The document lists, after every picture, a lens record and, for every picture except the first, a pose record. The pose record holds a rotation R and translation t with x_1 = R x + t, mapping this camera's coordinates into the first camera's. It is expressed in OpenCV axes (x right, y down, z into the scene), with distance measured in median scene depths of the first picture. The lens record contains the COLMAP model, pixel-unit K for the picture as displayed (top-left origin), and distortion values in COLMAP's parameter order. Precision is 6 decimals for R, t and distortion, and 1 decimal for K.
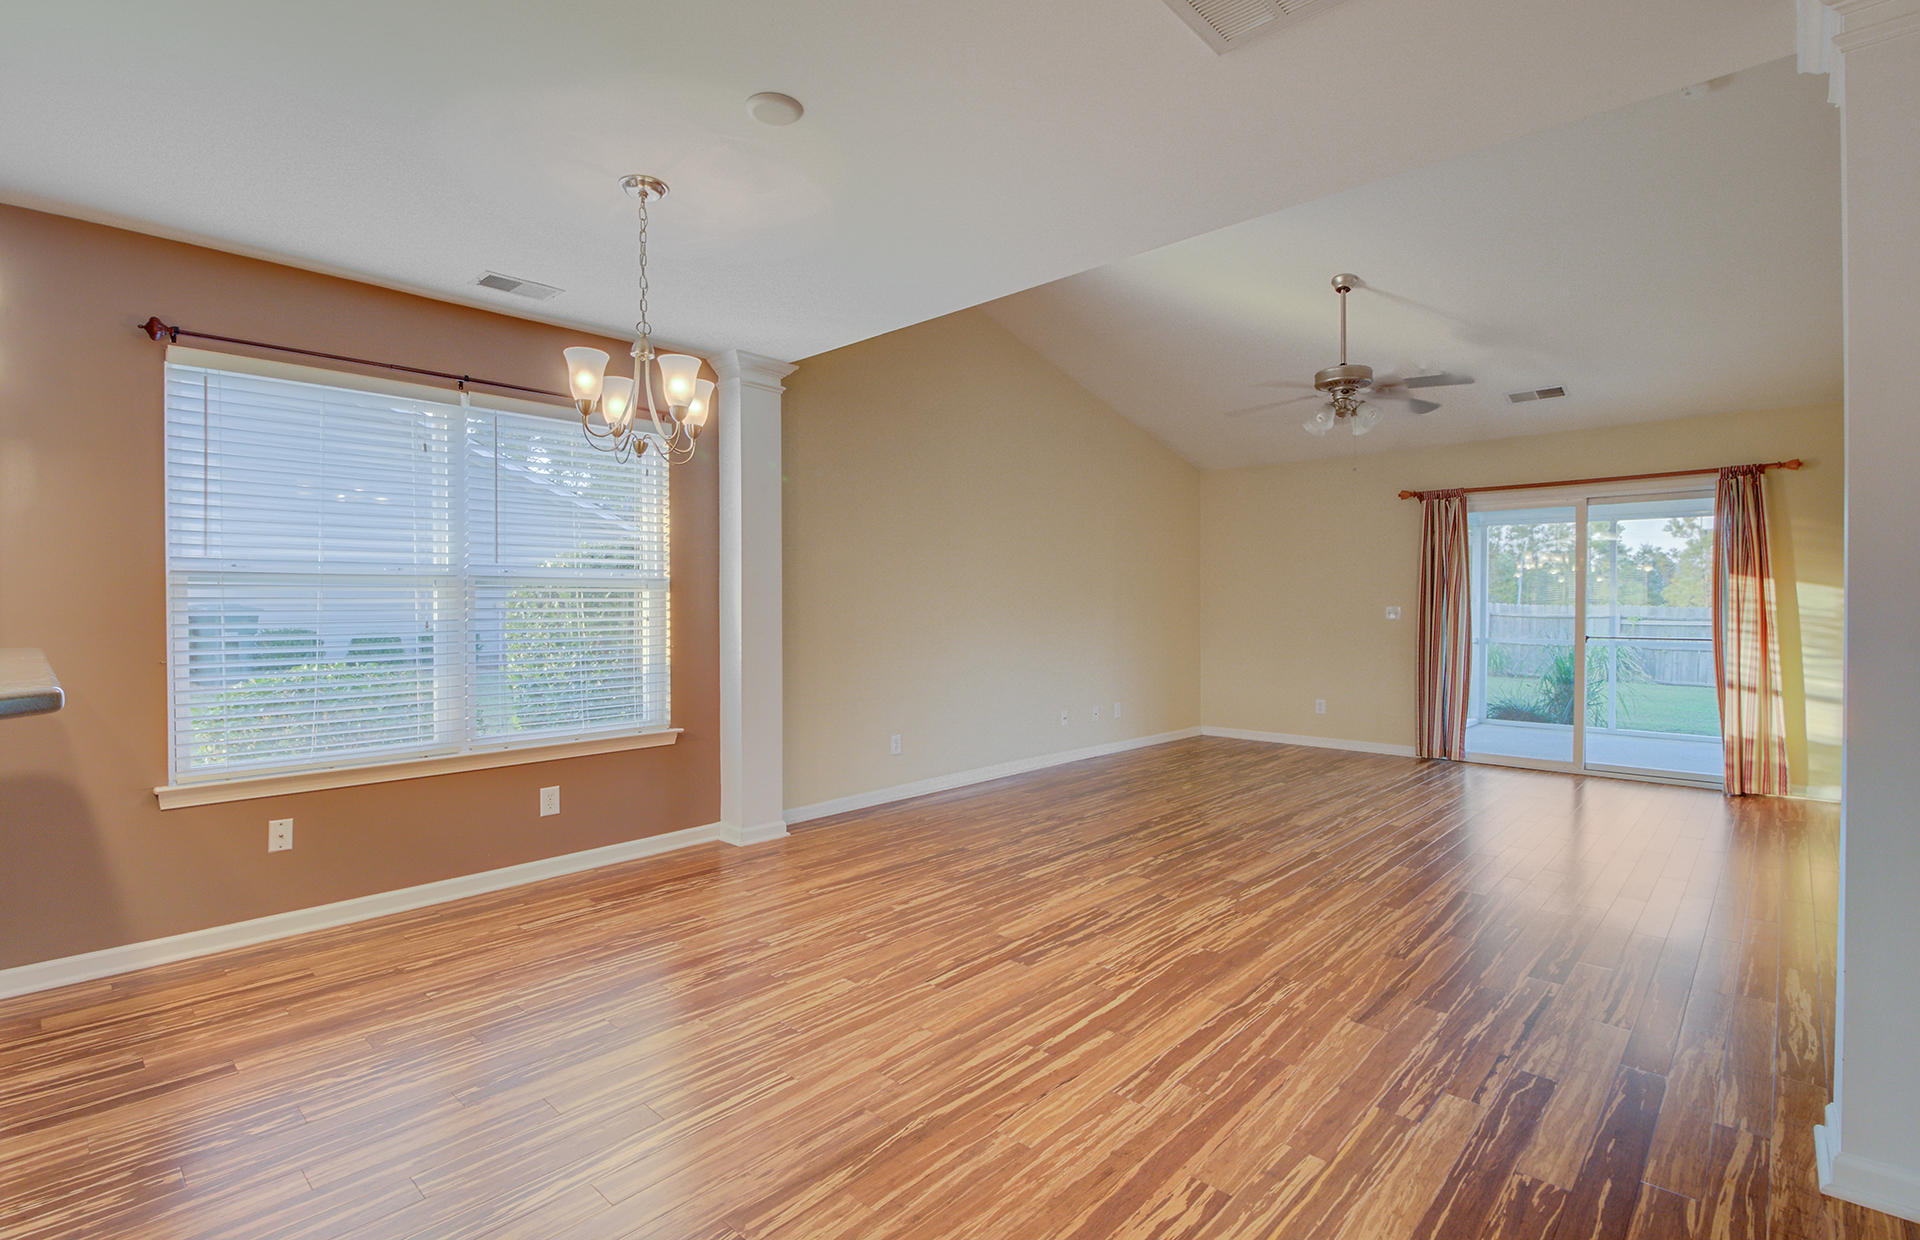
lens RADIAL K [[893.1, 0, 956.6], [0, 893.1, 625.6], [0, 0, 1]] dist [0.001142, -0.000308]
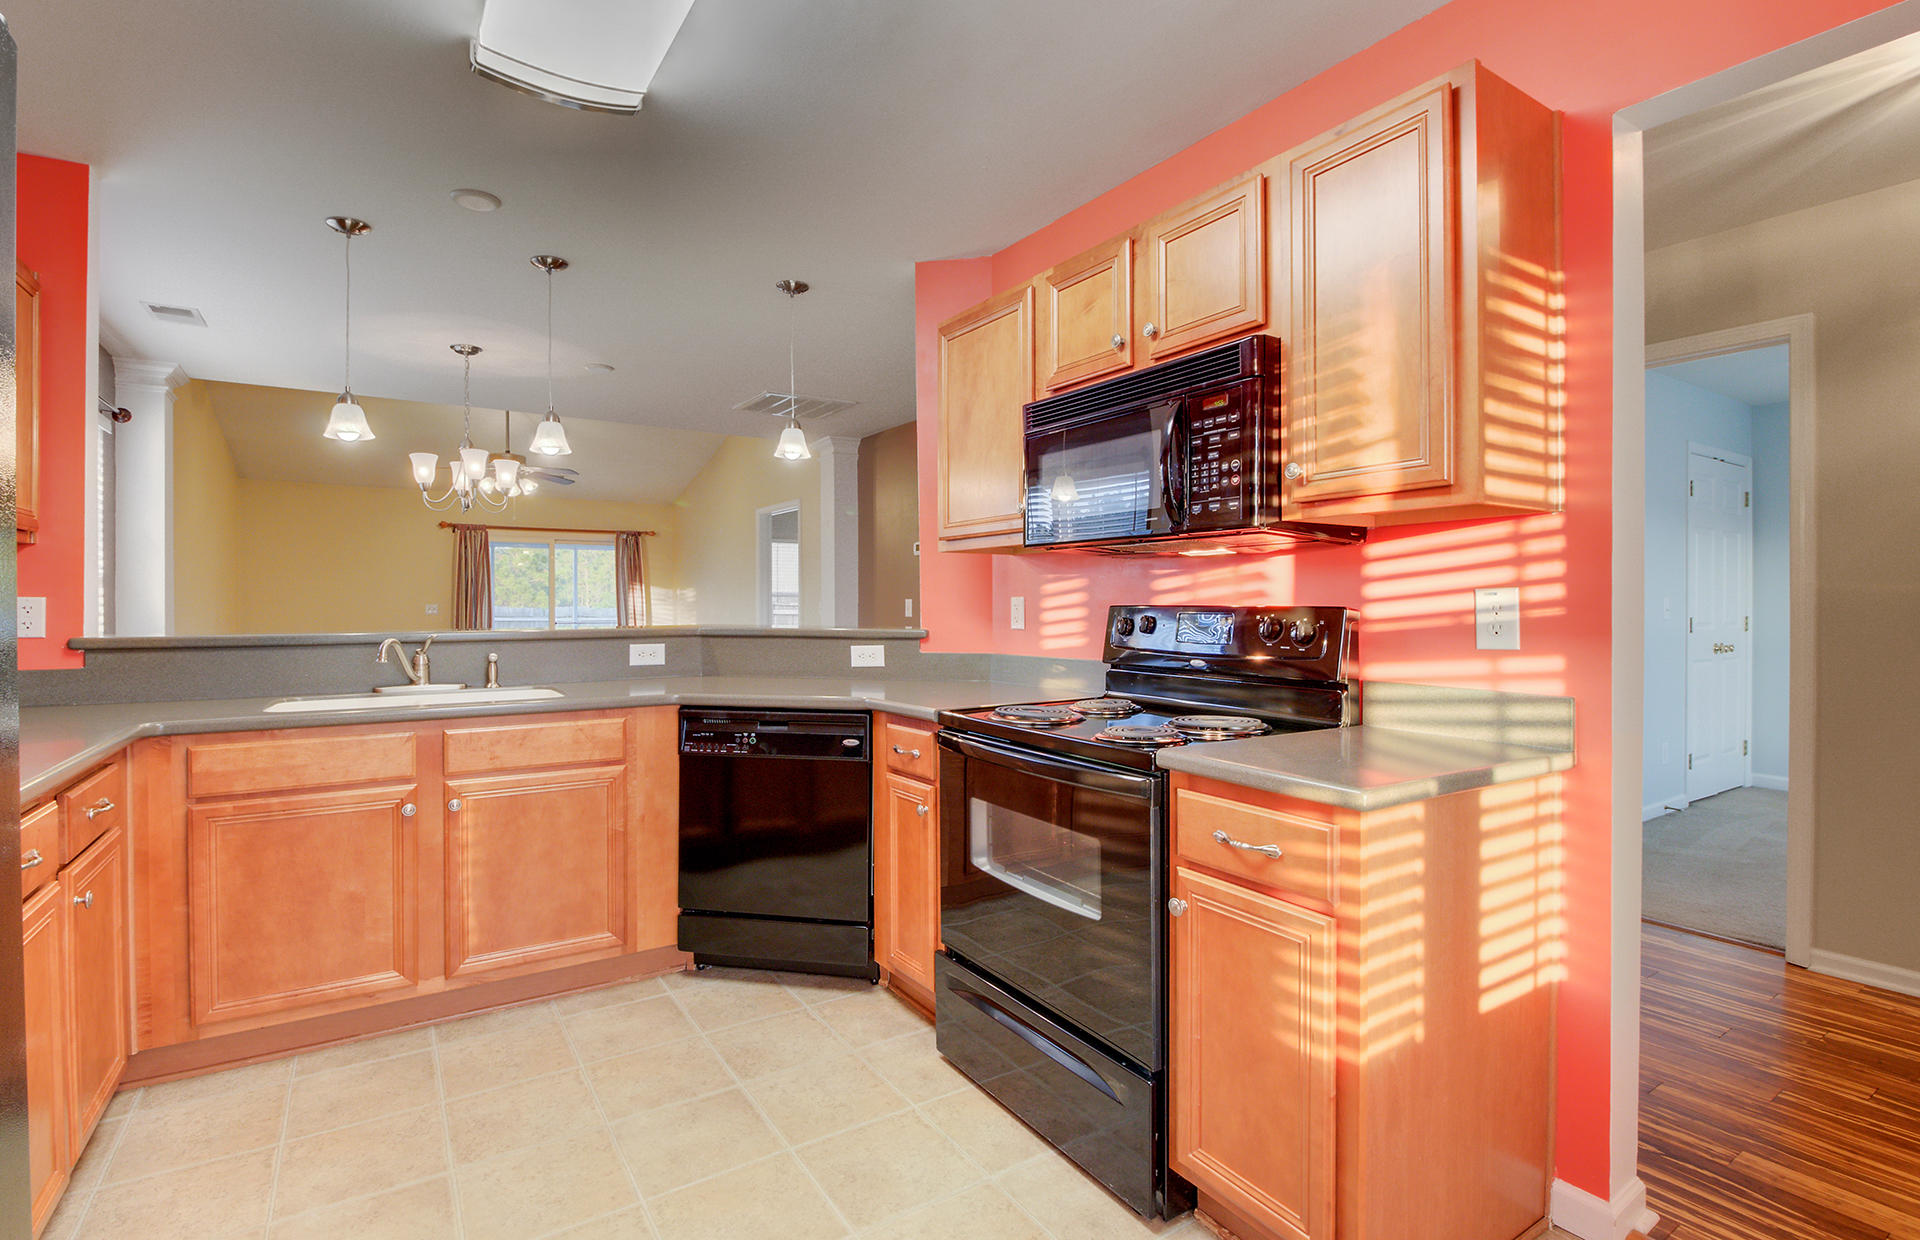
lens RADIAL K [[882.9, 0, 928.1], [0, 882.9, 609.8], [0, 0, 1]] dist [-0.001368, -0.000609]
pose [[0.250728, -0.008461, 0.968021, -1.211841], [0.027075, 0.999632, 0.001724, 0.013444], [-0.967679, 0.025776, 0.250865, -0.167472]]
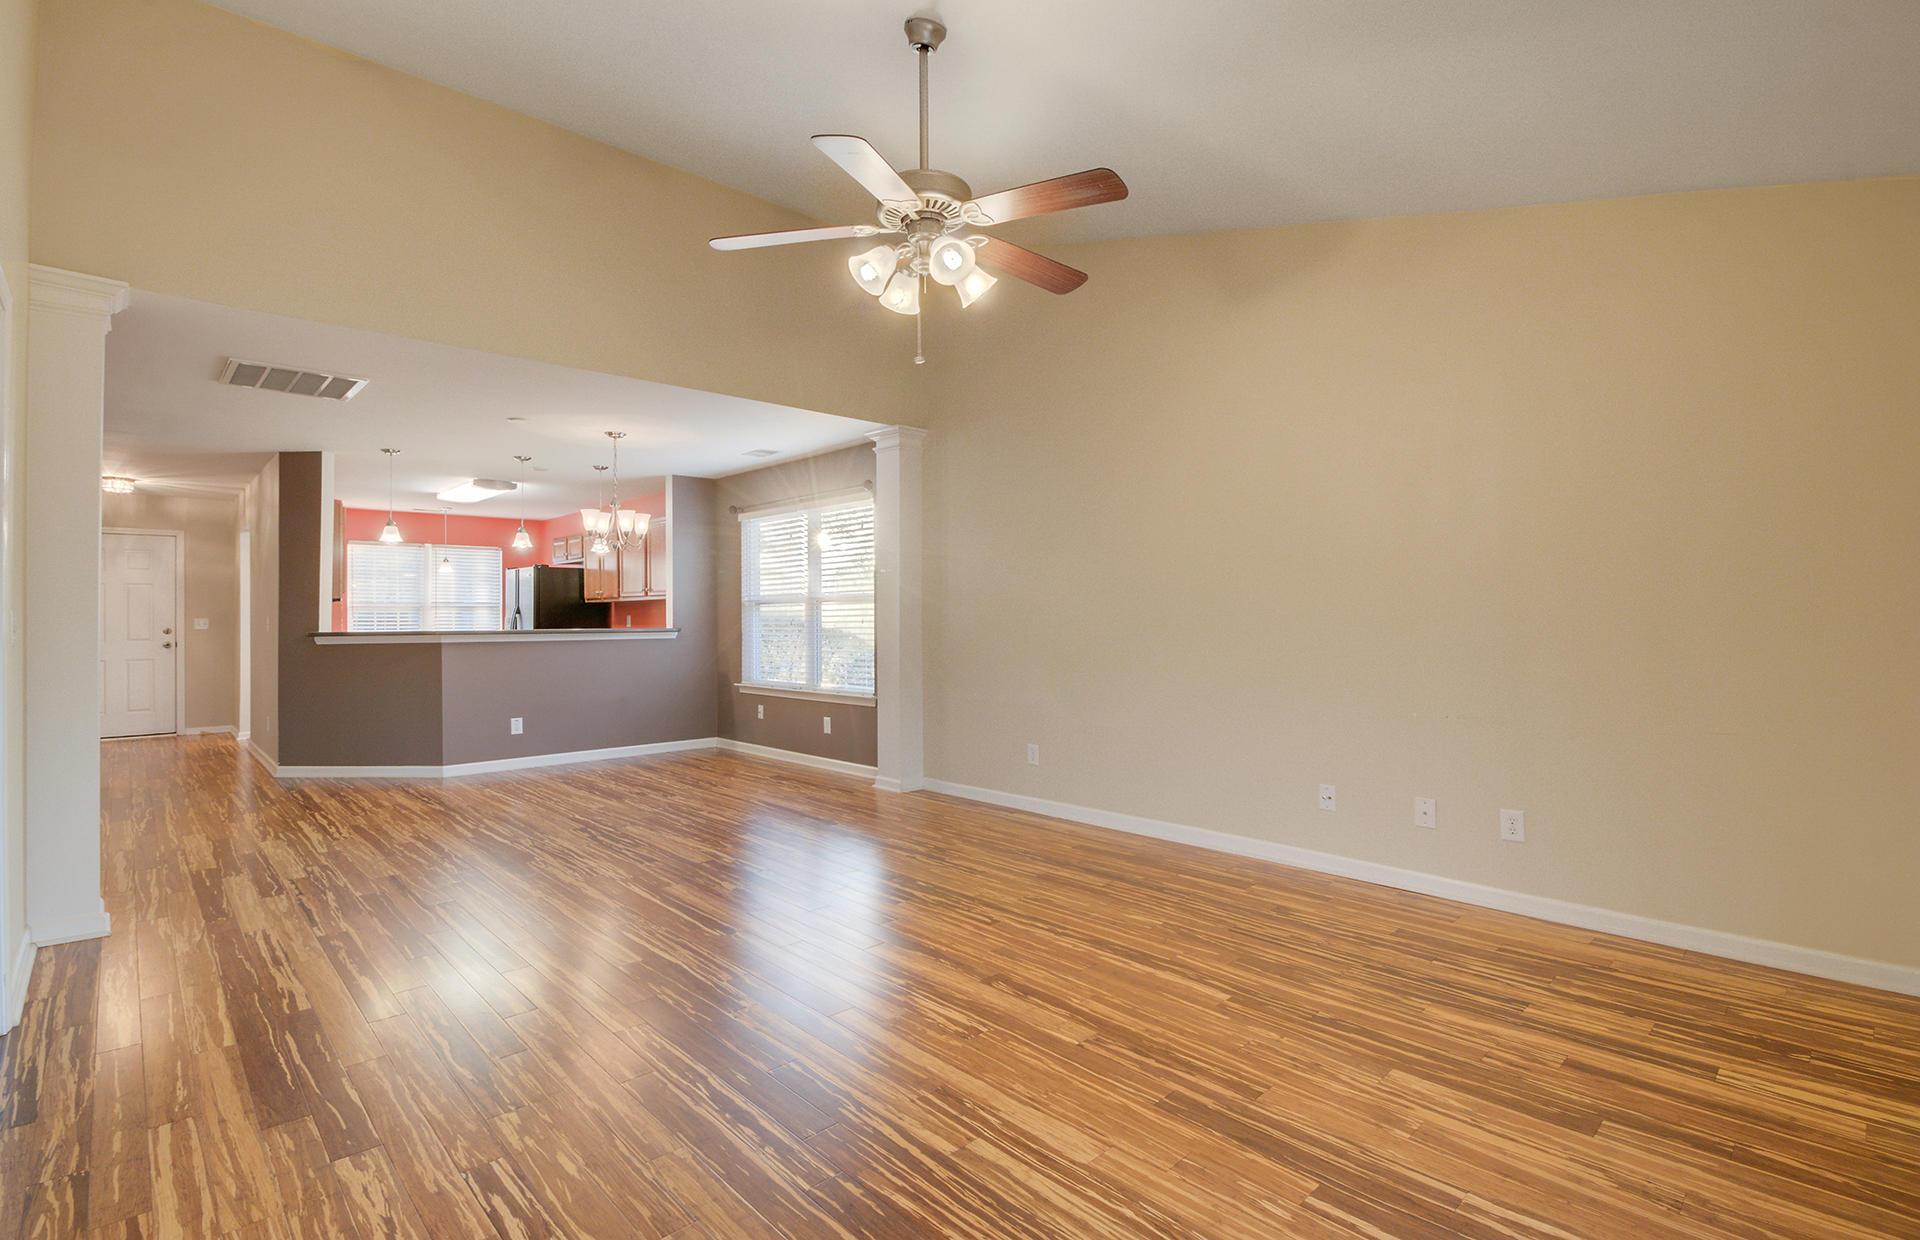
lens RADIAL K [[882.9, 0, 928.1], [0, 882.9, 609.8], [0, 0, 1]] dist [-0.001368, -0.000609]
pose [[-0.075551, -0.006320, -0.997122, 1.296340], [-0.018817, 0.999811, -0.004912, -0.024912], [0.996964, 0.018392, -0.075655, 1.378265]]
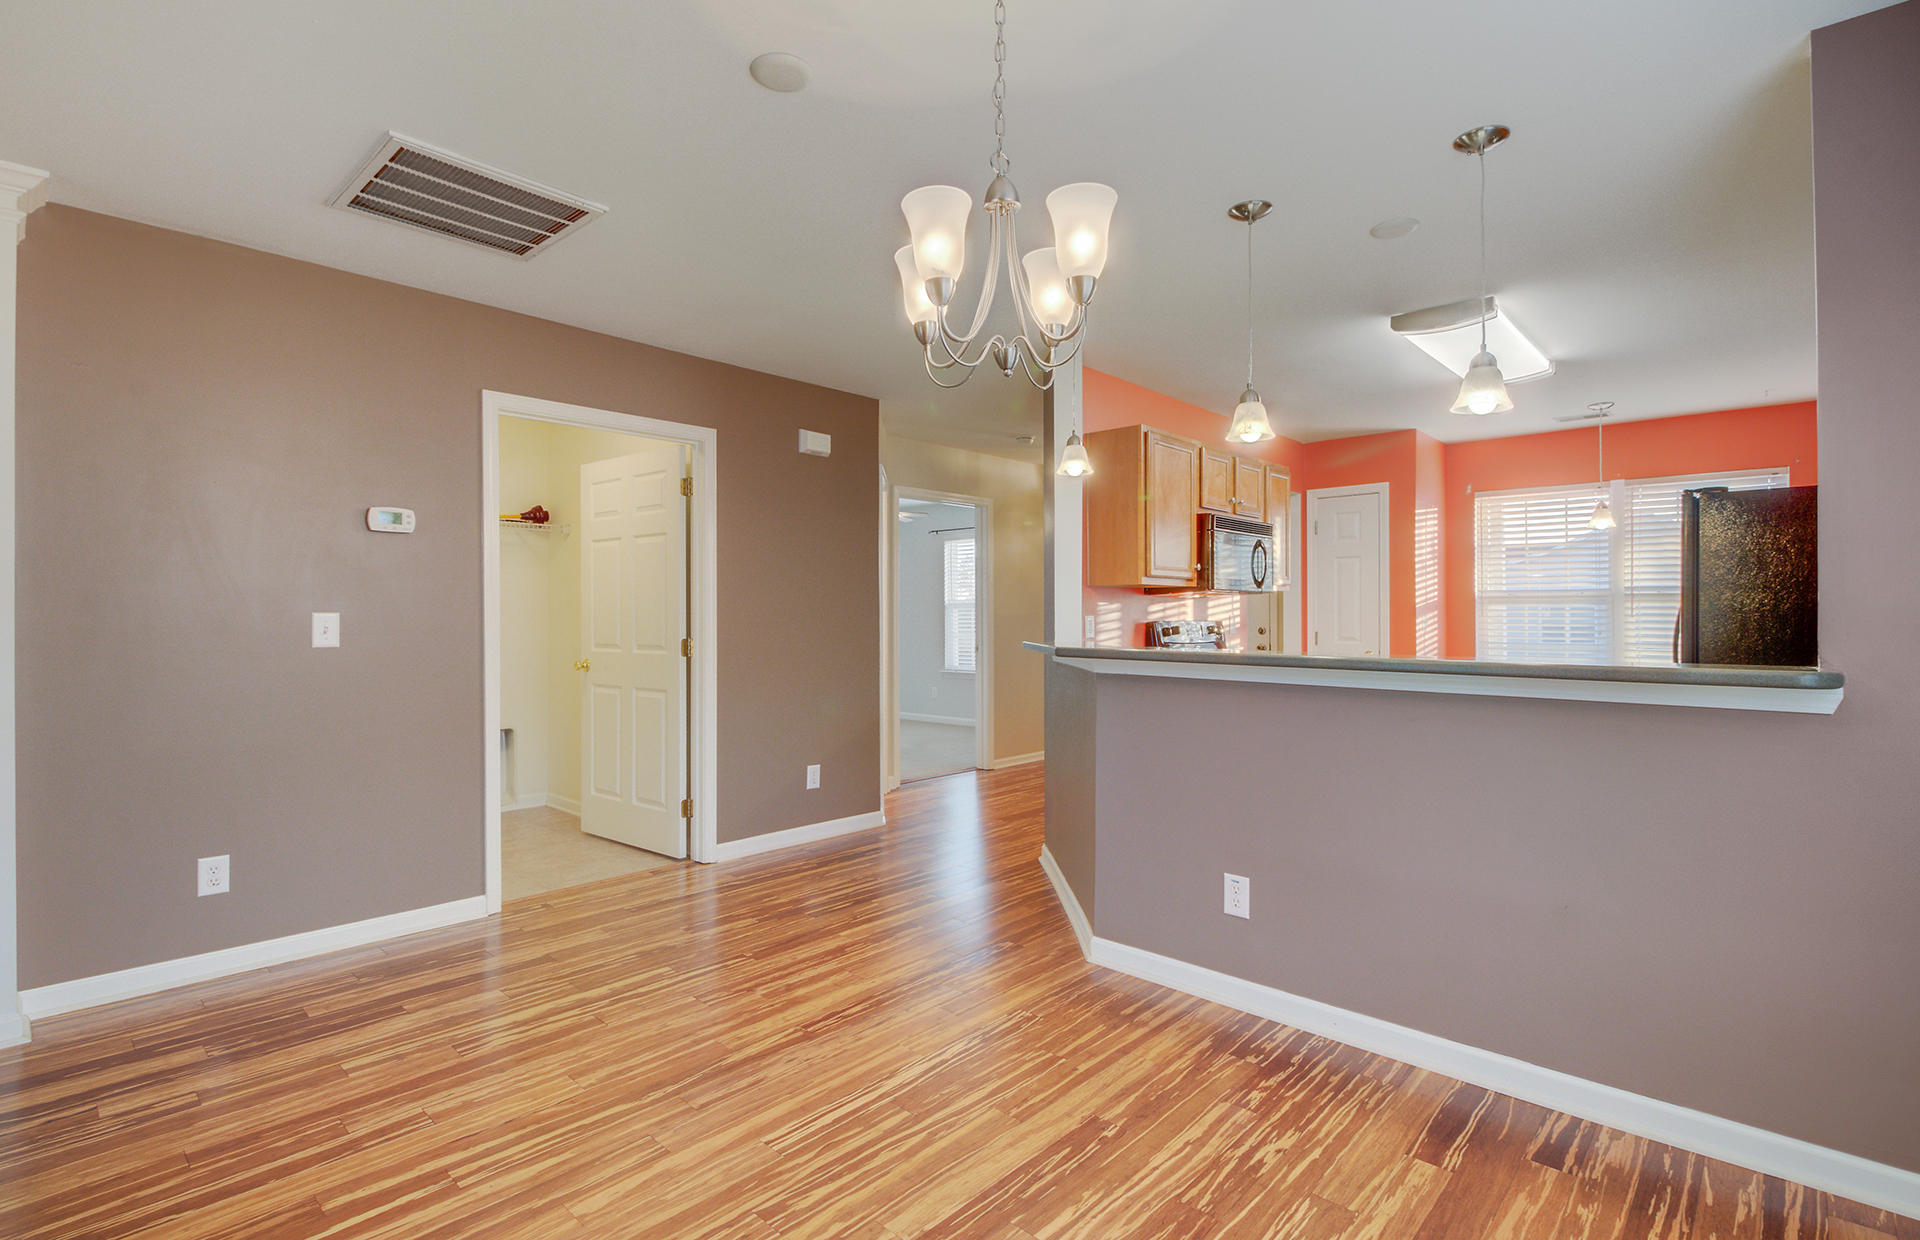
lens RADIAL K [[900.5, 0, 950.2], [0, 900.5, 619.8], [0, 0, 1]] dist [0.002977, -0.000233]
pose [[-0.999983, 0.003043, 0.005003, -0.225997], [0.003191, 0.999547, 0.029935, -0.027702], [-0.004909, 0.029950, -0.999539, 1.140037]]
